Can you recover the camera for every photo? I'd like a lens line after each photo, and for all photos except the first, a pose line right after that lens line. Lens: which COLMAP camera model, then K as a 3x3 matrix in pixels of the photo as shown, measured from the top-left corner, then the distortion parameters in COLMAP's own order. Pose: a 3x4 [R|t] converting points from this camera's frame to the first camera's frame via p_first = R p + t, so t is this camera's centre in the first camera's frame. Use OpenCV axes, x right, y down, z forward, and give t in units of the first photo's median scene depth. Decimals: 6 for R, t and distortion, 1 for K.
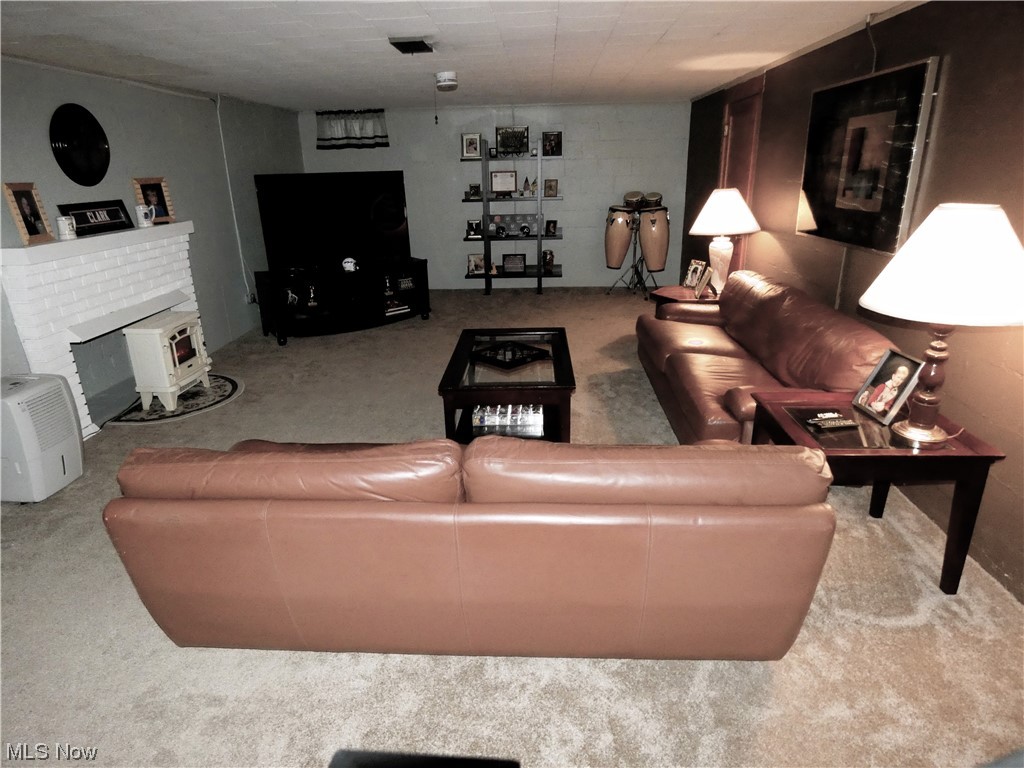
lens RADIAL K [[619.3, 0, 512.0], [0, 619.3, 384.0], [0, 0, 1]] dist [-0.005924, -0.000933]
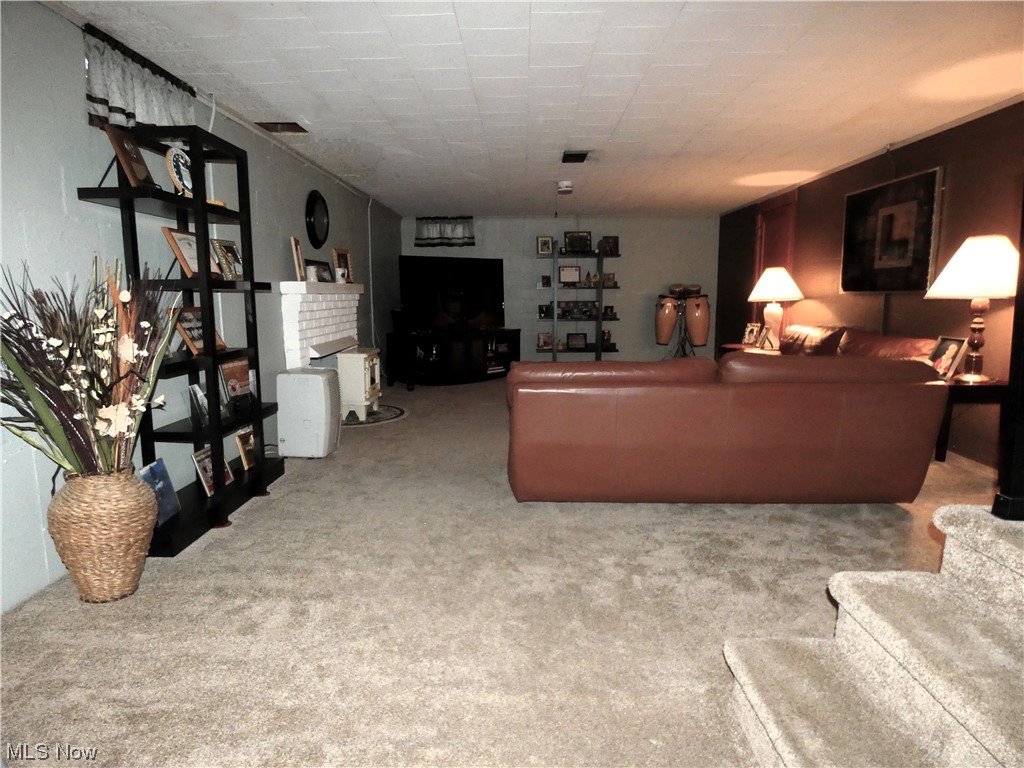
lens RADIAL K [[619.3, 0, 512.0], [0, 619.3, 384.0], [0, 0, 1]] dist [-0.005924, -0.000933]
pose [[0.999180, 0.012786, 0.038409, -0.250144], [-0.005091, 0.980965, -0.194118, 0.177189], [-0.040160, 0.193764, 0.980226, -0.214485]]
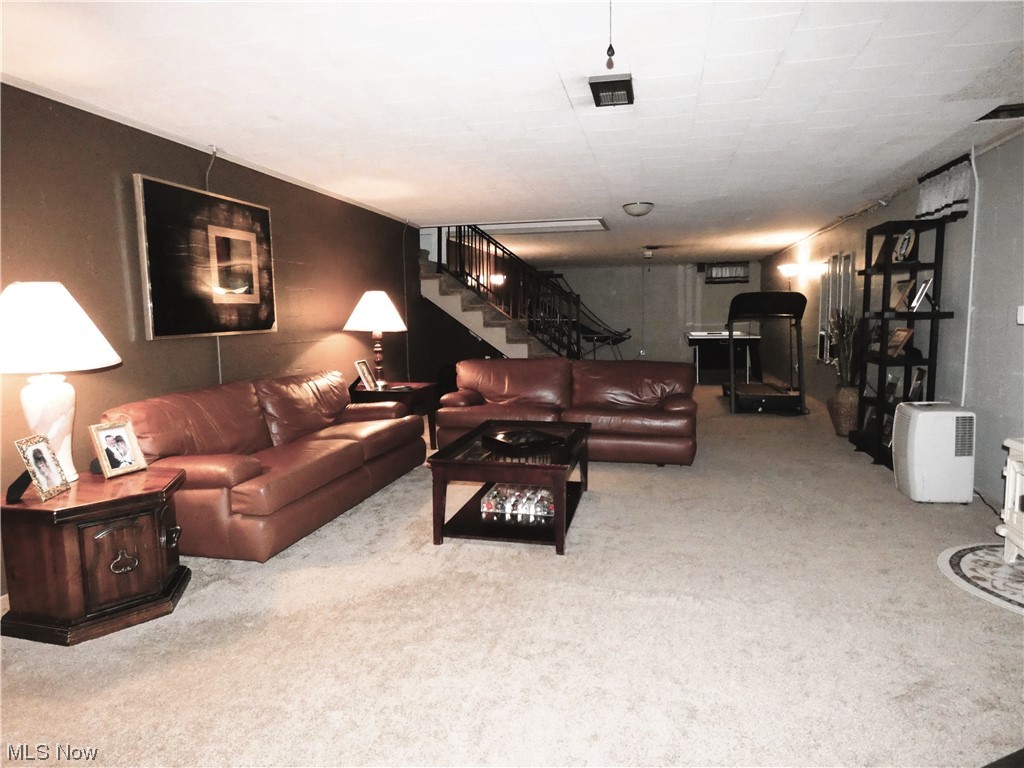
lens RADIAL K [[619.3, 0, 512.0], [0, 619.3, 384.0], [0, 0, 1]] dist [-0.005924, -0.000933]
pose [[-0.983011, 0.018091, 0.182653, -0.124930], [0.095126, 0.901270, 0.422687, -0.391073], [-0.156972, 0.432881, -0.887679, 1.342138]]
